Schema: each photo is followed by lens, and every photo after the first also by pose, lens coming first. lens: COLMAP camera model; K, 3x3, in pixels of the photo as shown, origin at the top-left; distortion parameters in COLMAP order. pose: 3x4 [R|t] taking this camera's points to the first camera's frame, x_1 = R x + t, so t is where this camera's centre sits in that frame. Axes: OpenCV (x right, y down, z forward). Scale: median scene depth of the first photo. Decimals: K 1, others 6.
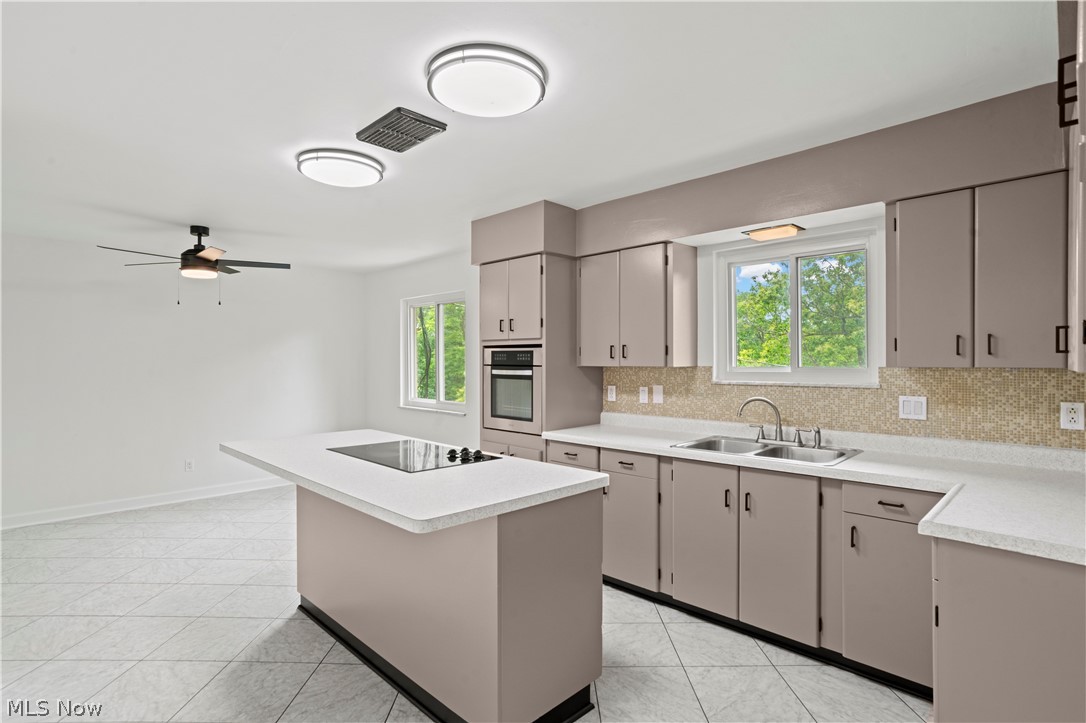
lens RADIAL K [[529.6, 0, 544.9], [0, 529.6, 362.5], [0, 0, 1]] dist [-0.023029, 0.007593]
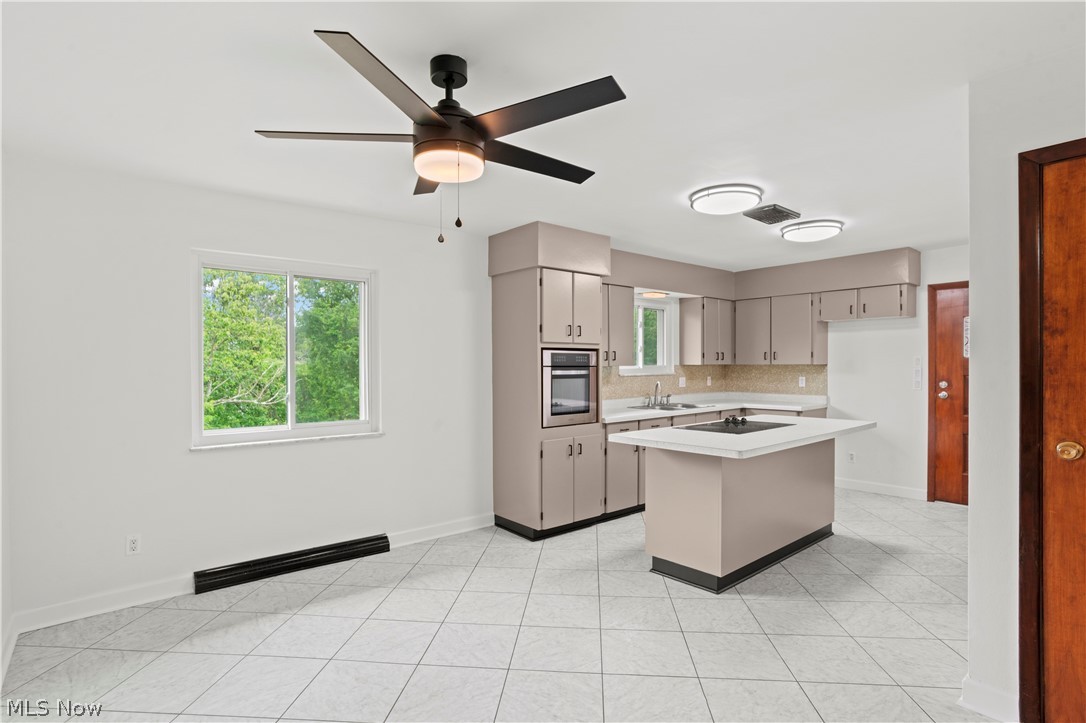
lens RADIAL K [[529.6, 0, 547.9], [0, 529.6, 366.5], [0, 0, 1]] dist [-0.023029, 0.007593]
pose [[0.098831, -0.008525, 0.995068, -1.273583], [0.002905, 0.999962, 0.008279, -0.003962], [-0.995100, 0.002072, 0.098852, 1.007747]]
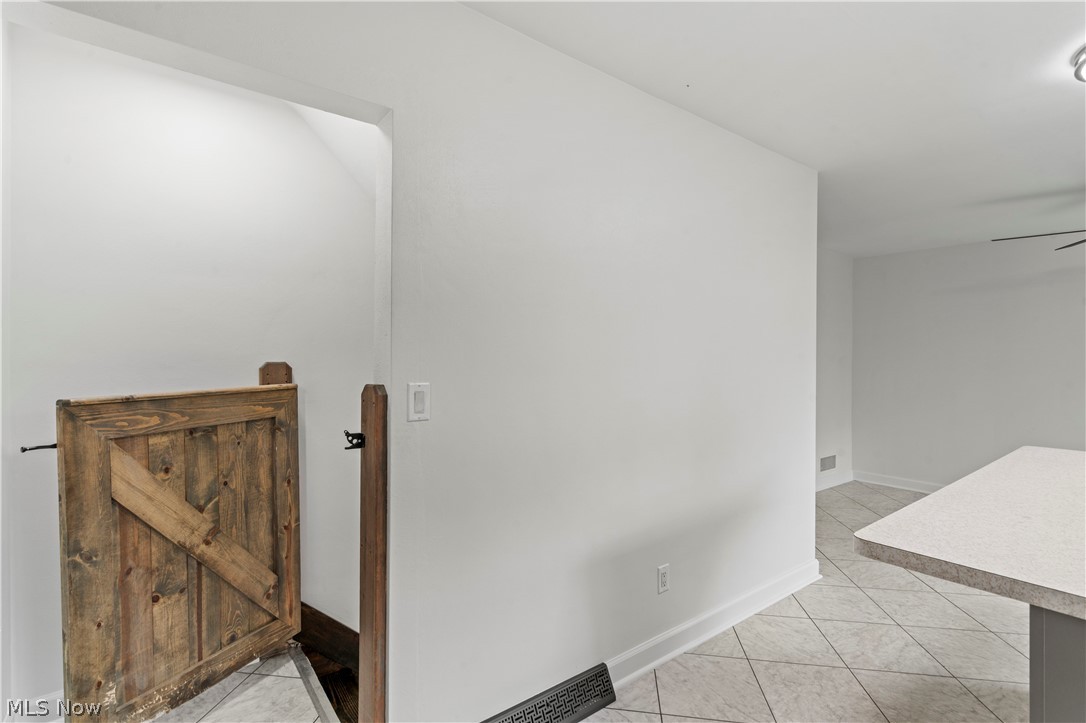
lens RADIAL K [[529.6, 0, 537.0], [0, 529.6, 357.7], [0, 0, 1]] dist [-0.023029, 0.007593]
pose [[-0.137373, 0.012899, -0.990435, 0.258428], [-0.014122, 0.999788, 0.014980, 0.008427], [0.990419, 0.016045, -0.137162, 0.263299]]
